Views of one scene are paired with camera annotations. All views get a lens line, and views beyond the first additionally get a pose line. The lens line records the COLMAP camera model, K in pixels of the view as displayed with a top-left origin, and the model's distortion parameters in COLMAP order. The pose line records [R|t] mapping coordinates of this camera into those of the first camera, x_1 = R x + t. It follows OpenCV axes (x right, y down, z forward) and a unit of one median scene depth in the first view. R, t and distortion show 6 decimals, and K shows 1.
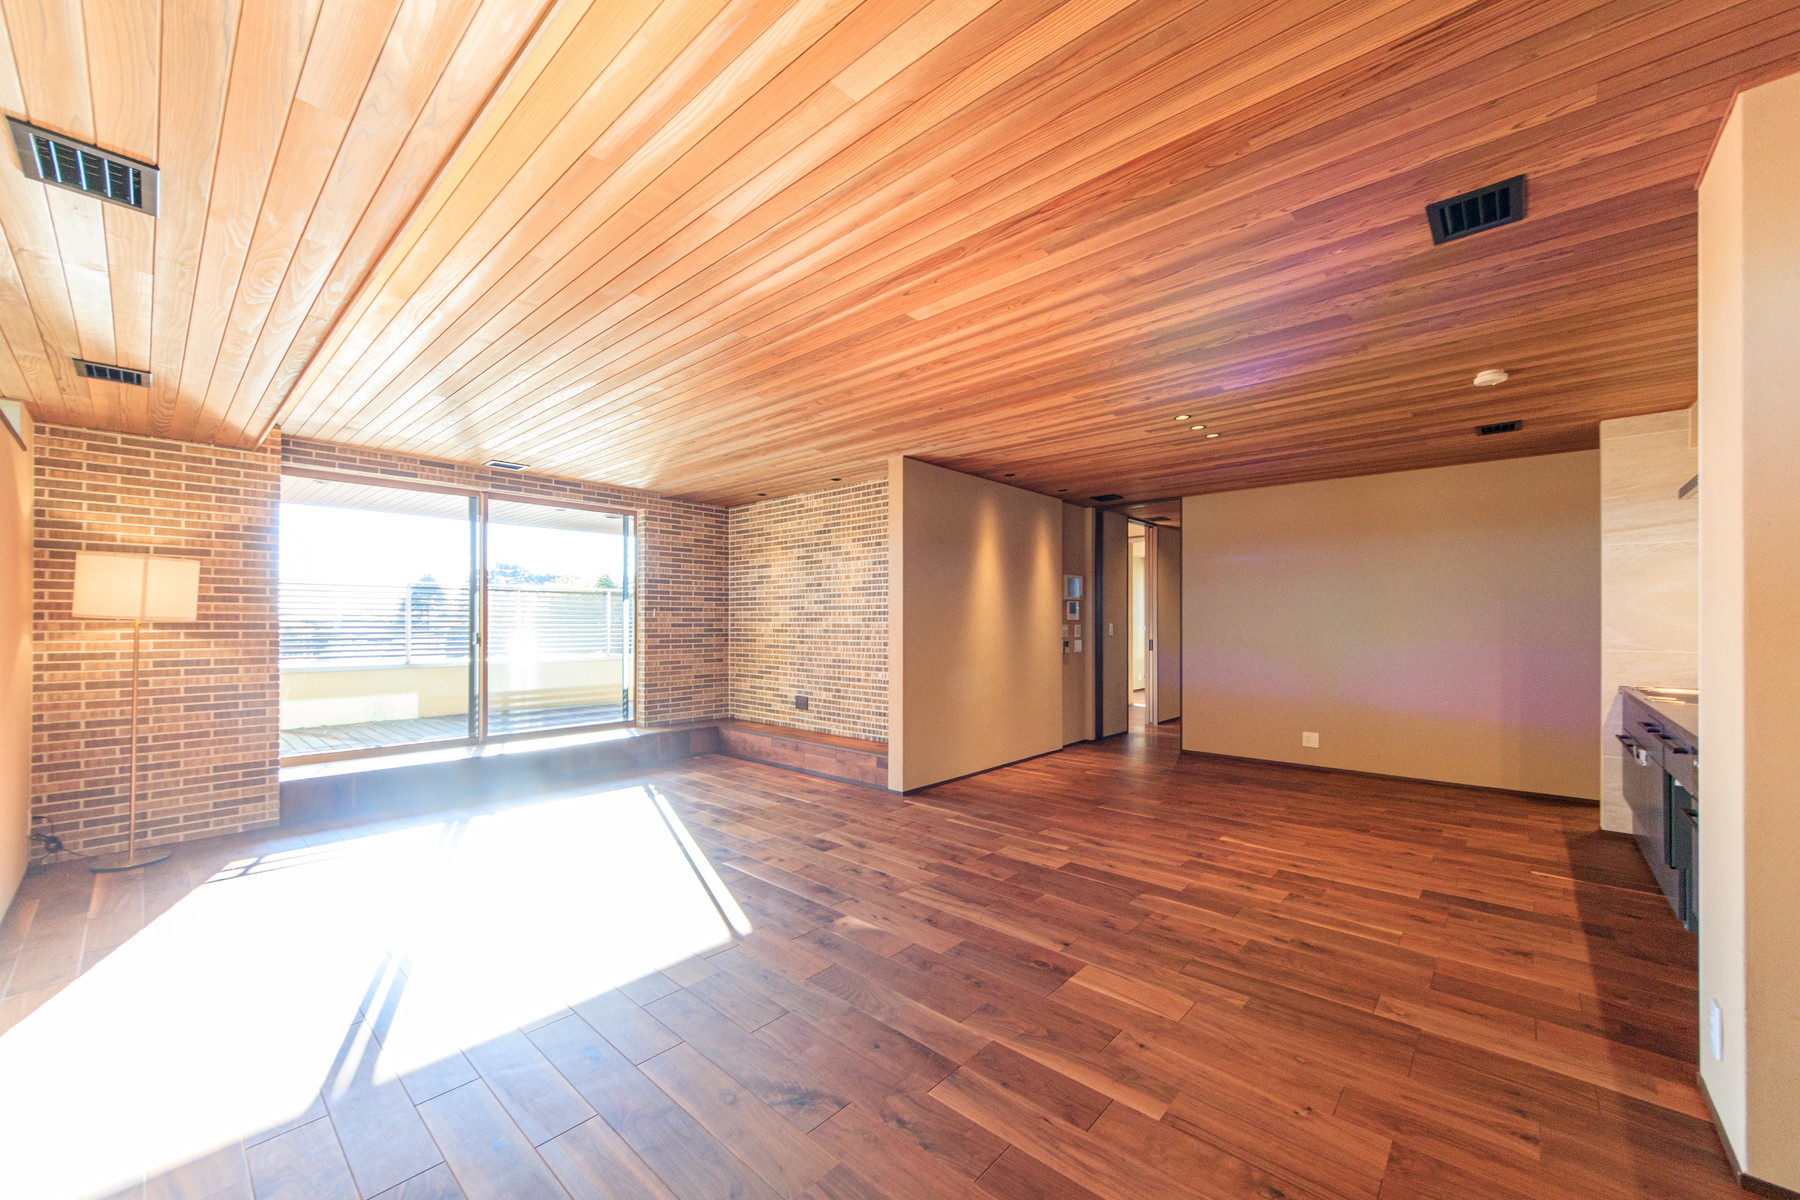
lens RADIAL K [[682.6, 0, 892.8], [0, 682.6, 621.5], [0, 0, 1]] dist [0.015122, -0.000109]
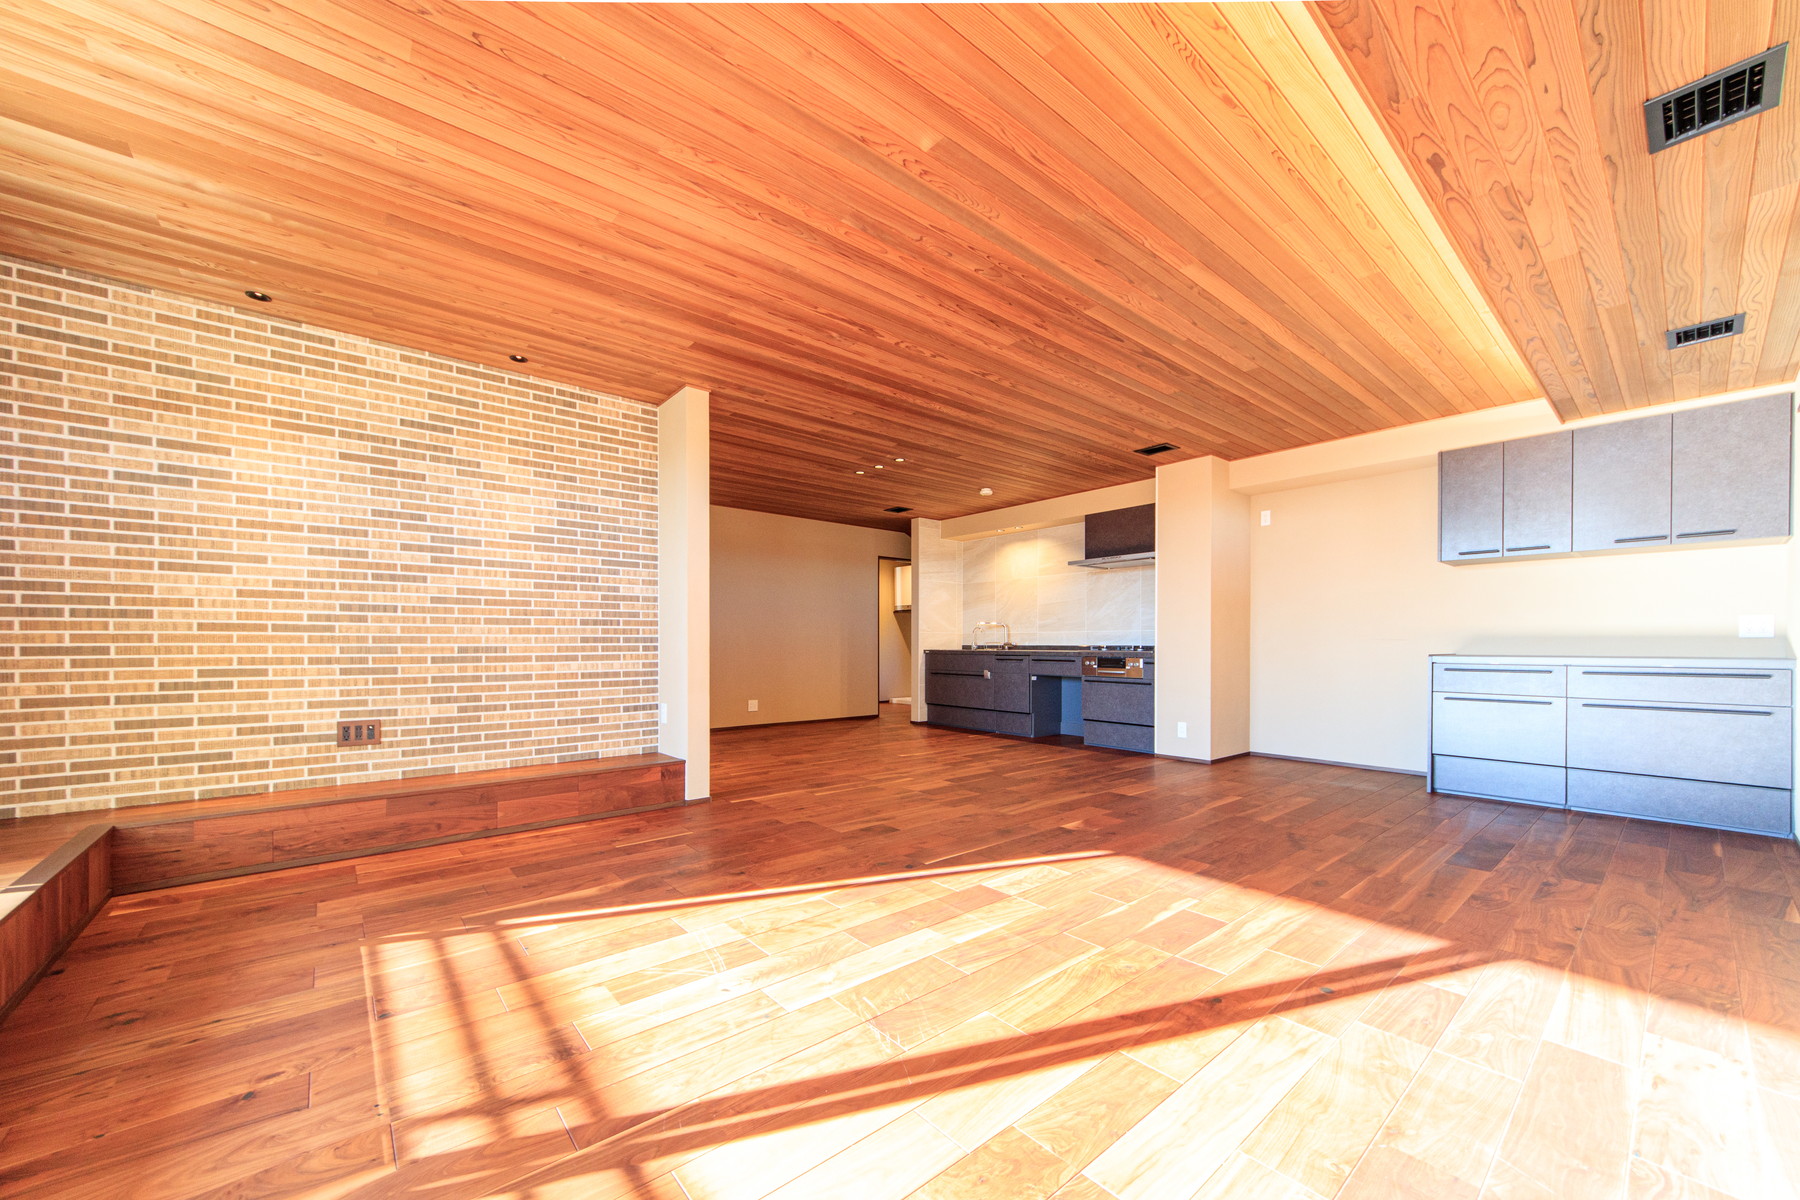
lens RADIAL K [[682.6, 0, 892.8], [0, 682.6, 621.5], [0, 0, 1]] dist [0.015122, -0.000109]
pose [[0.135227, 0.027368, 0.990437, -0.629607], [-0.003021, 0.999625, -0.027209, 0.048123], [-0.990810, 0.000687, 0.135259, 0.540653]]
